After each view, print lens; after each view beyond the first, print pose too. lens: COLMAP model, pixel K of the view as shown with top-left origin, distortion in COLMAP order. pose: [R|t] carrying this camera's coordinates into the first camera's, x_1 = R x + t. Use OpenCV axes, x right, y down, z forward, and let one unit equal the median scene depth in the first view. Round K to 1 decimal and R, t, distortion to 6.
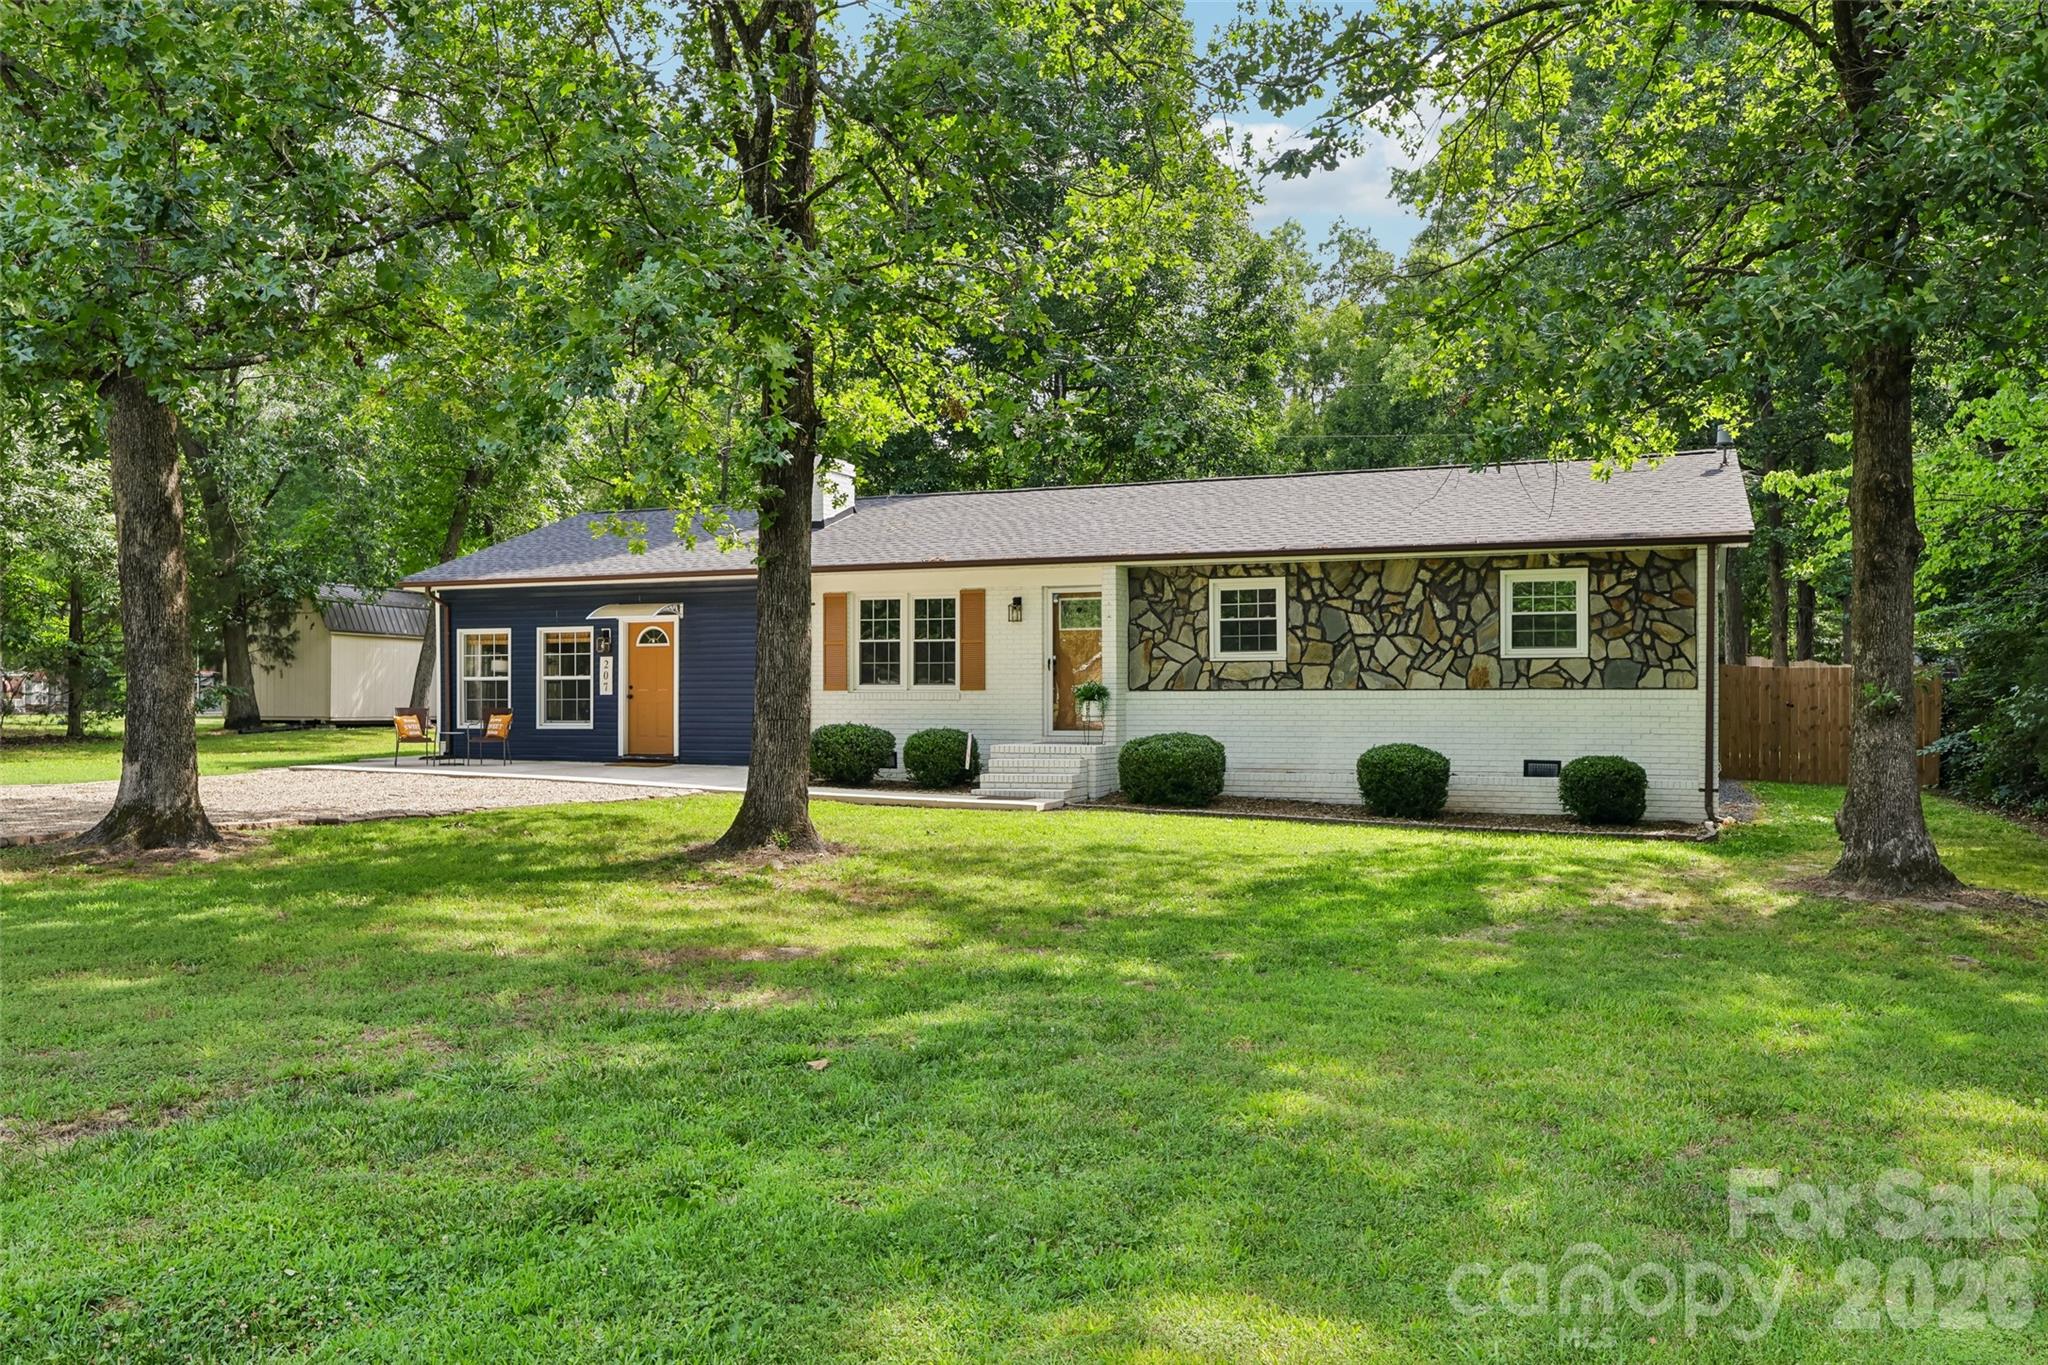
lens RADIAL K [[1645.4, 0, 1023.0], [0, 1645.4, 693.3], [0, 0, 1]] dist [0.004384, -0.013176]
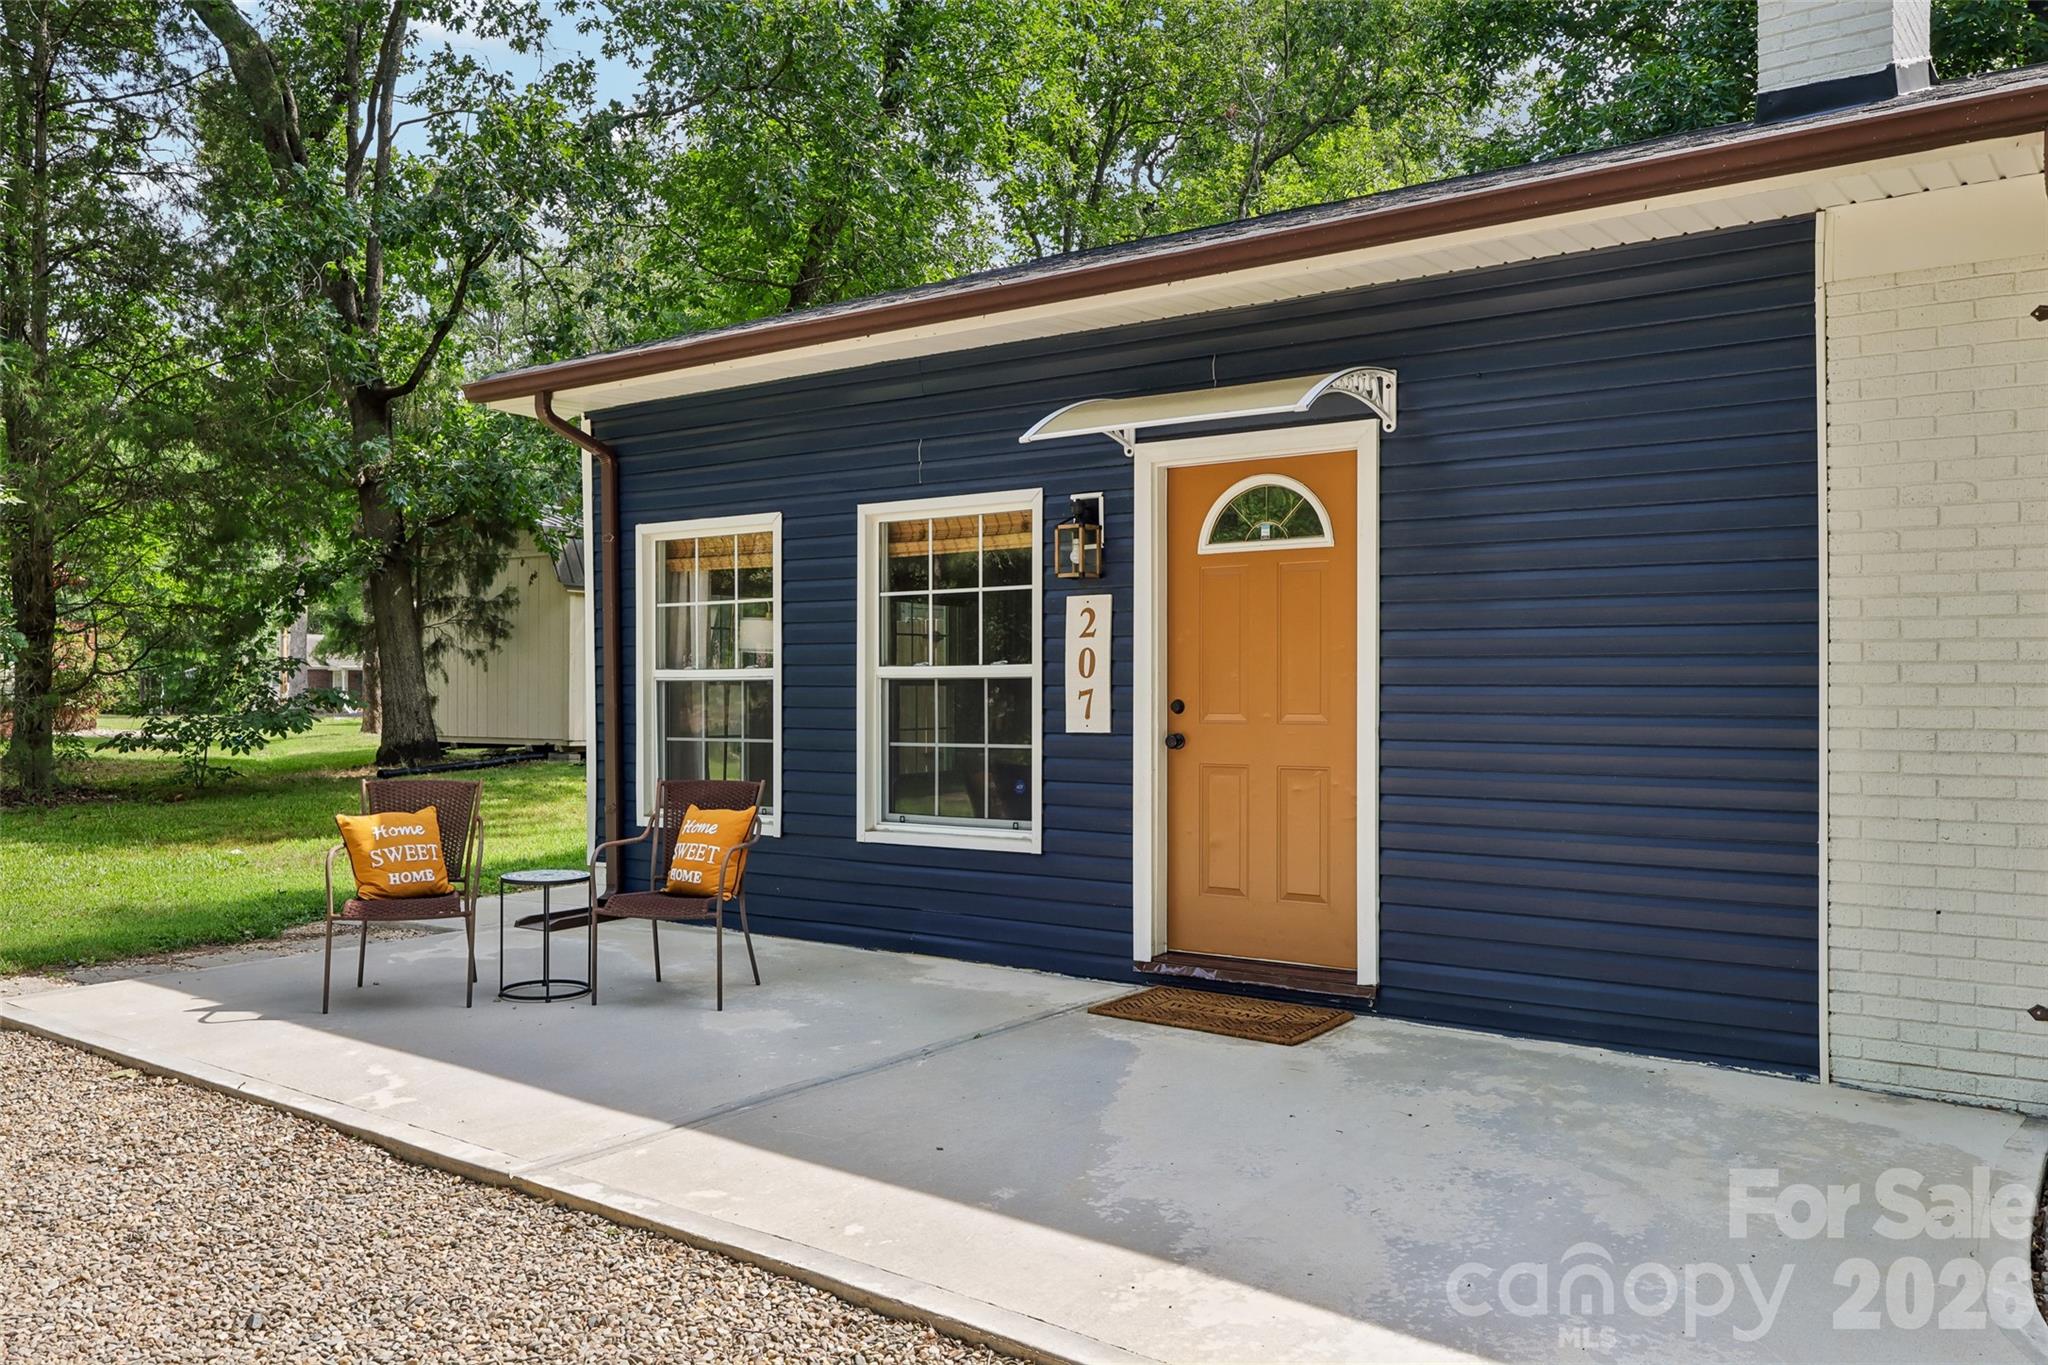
lens RADIAL K [[1645.4, 0, 1020.5], [0, 1645.4, 678.1], [0, 0, 1]] dist [0.004384, -0.013176]
pose [[0.969922, -0.002723, -0.243403, -0.228587], [0.002214, 0.999995, -0.002366, -0.008981], [0.243408, 0.001756, 0.969922, 0.846296]]
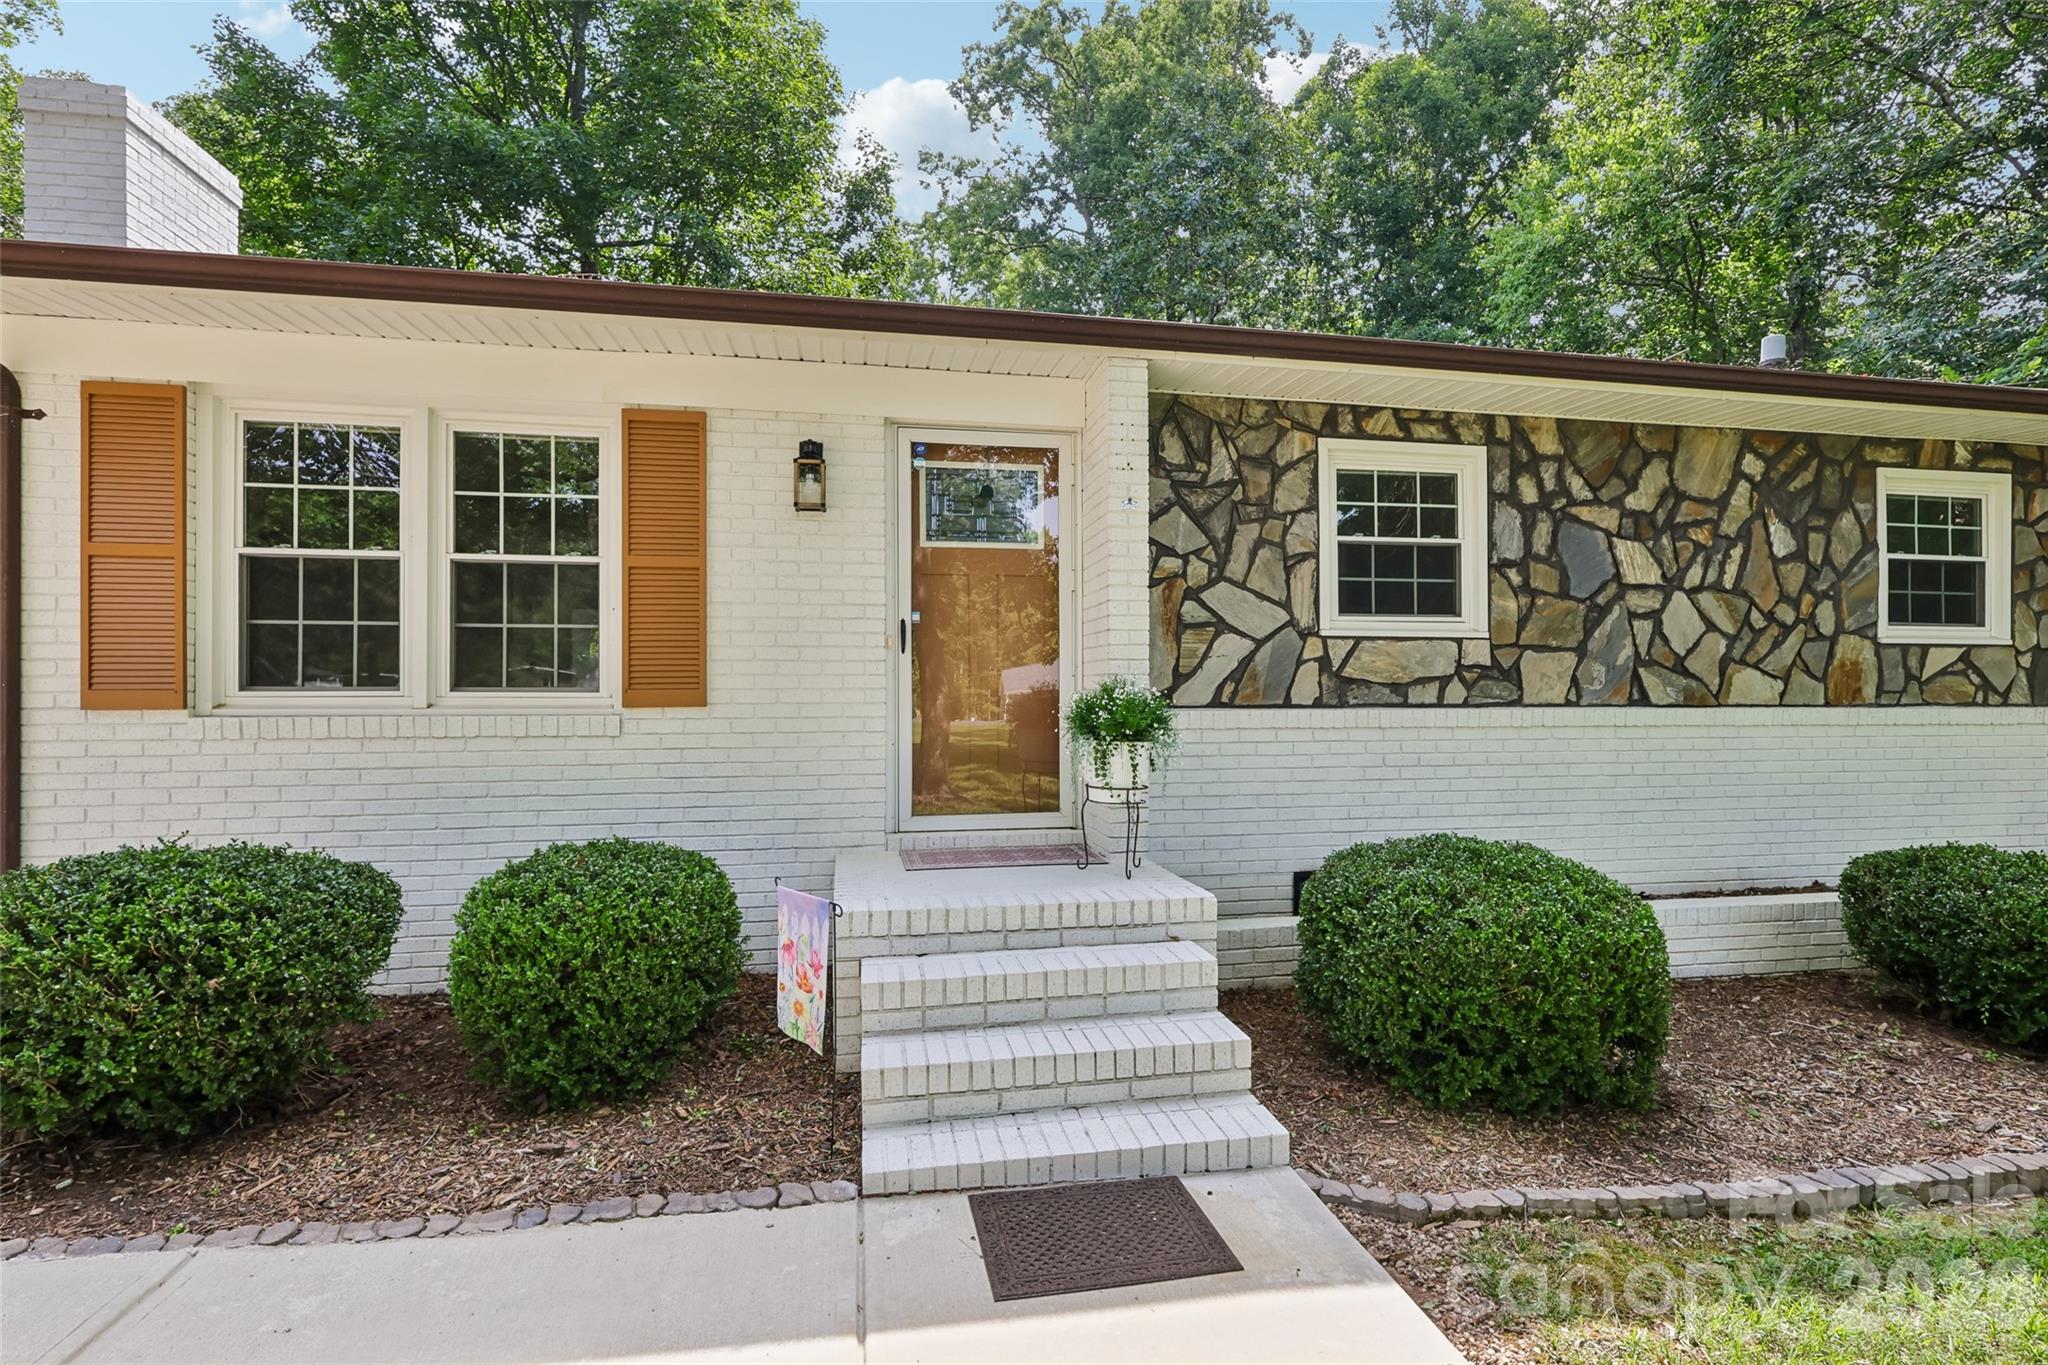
lens RADIAL K [[964.5, 0, 1026.0], [0, 964.5, 688.2], [0, 0, 1]] dist [0.004006, 0.001139]
pose [[0.843828, 0.013292, 0.536449, -0.078014], [0.000812, 0.999660, -0.026046, -0.000362], [-0.536613, 0.022414, 0.843531, 0.834975]]
